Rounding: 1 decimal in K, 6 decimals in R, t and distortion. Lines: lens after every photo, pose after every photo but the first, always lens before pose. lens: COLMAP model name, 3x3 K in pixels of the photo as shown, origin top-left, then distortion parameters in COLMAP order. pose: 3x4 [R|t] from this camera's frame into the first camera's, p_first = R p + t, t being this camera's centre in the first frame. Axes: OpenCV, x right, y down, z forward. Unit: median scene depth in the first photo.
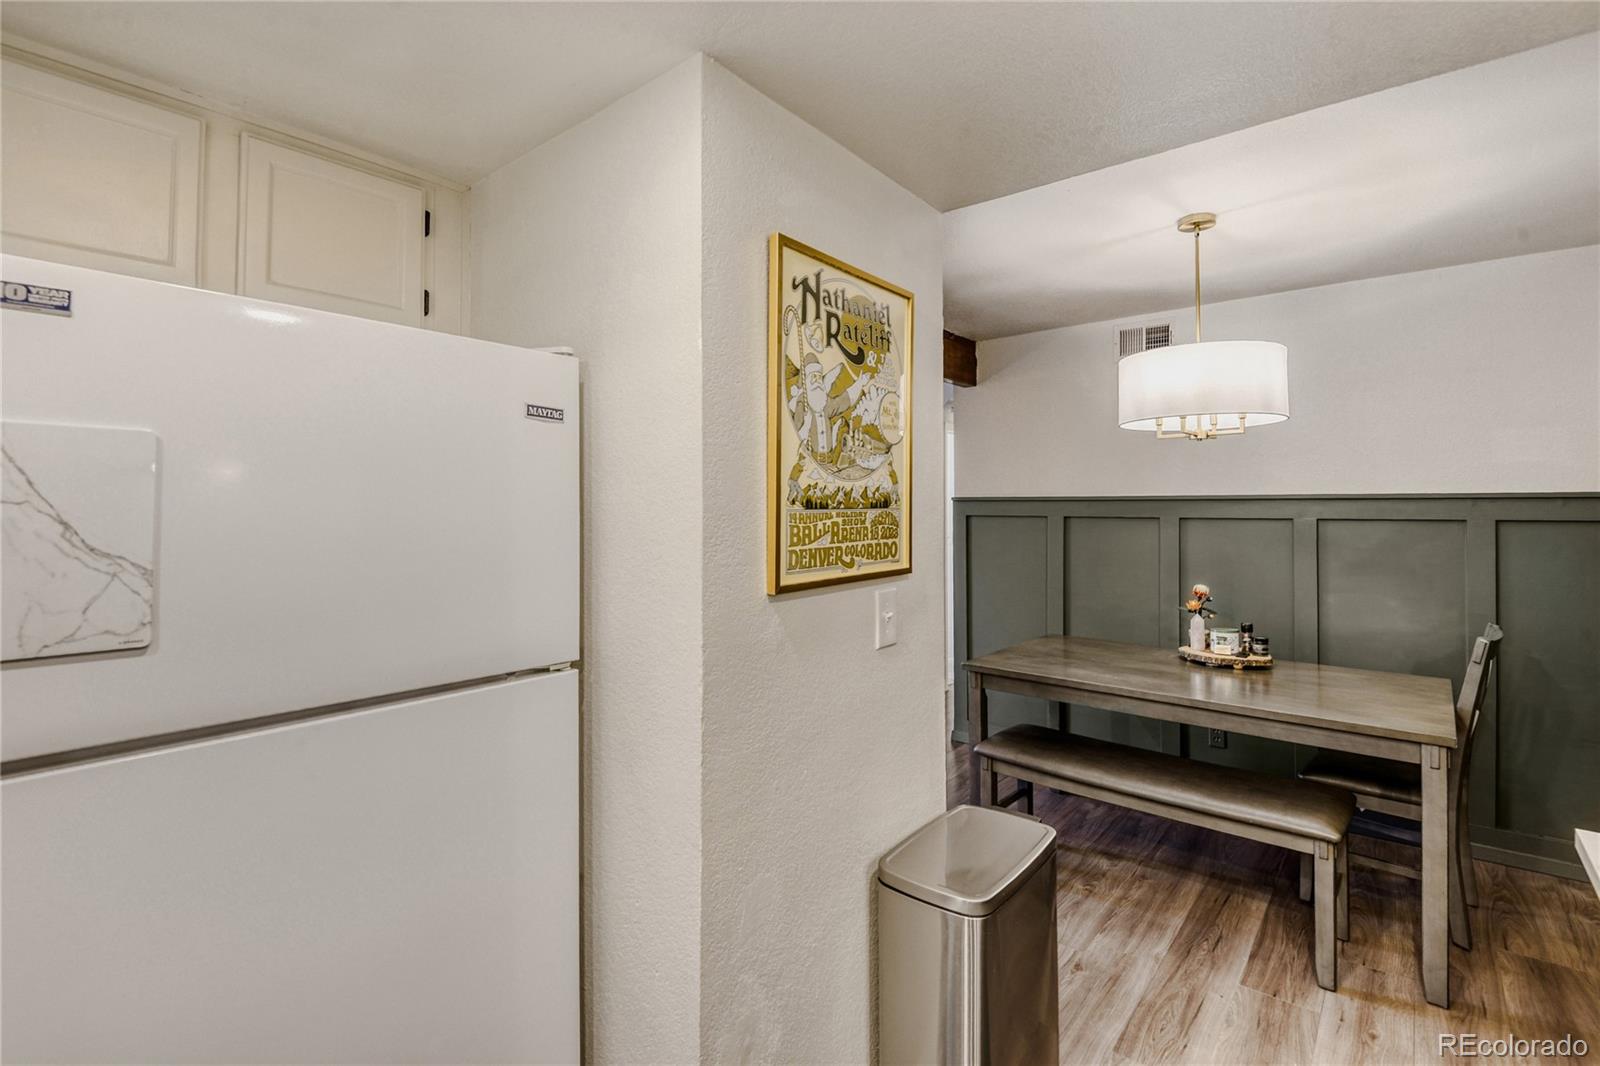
lens RADIAL K [[738.3, 0, 803.9], [0, 738.3, 489.9], [0, 0, 1]] dist [0.015995, -0.013054]
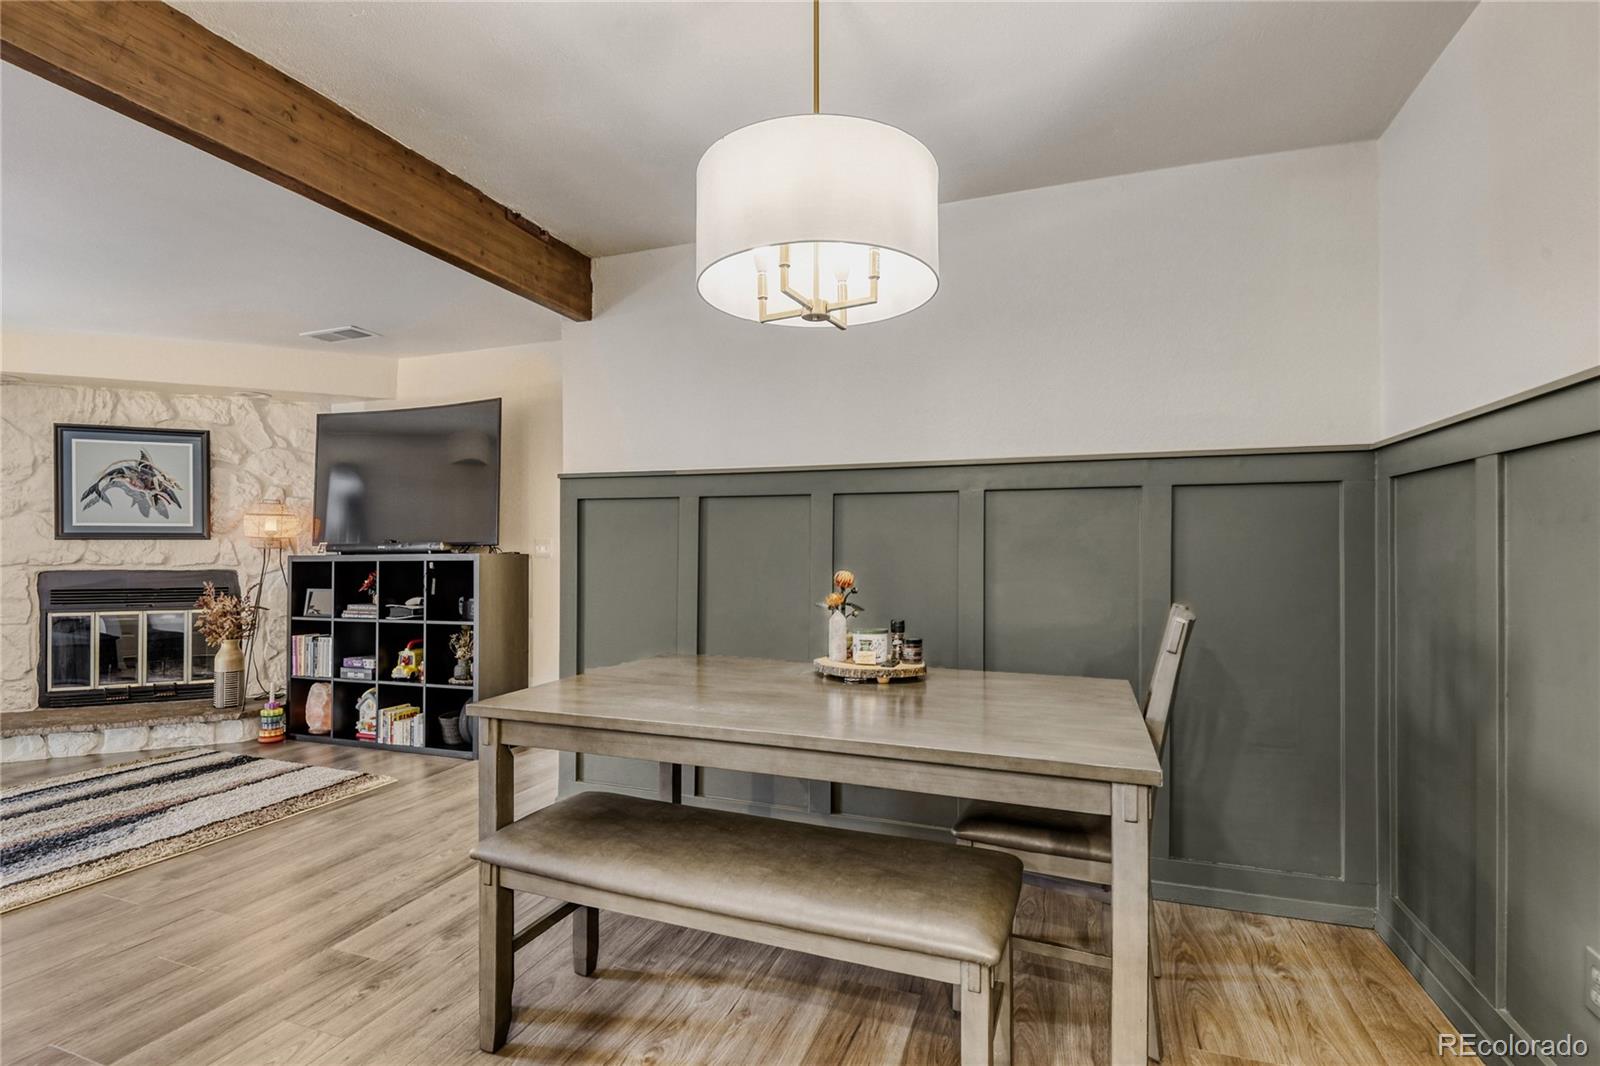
lens RADIAL K [[738.3, 0, 788.5], [0, 738.3, 542.5], [0, 0, 1]] dist [0.015995, -0.013054]
pose [[0.947292, 0.000221, 0.320372, 0.319223], [-0.005541, 0.999861, 0.015694, 0.112782], [-0.320324, -0.016642, 0.947162, 0.424832]]
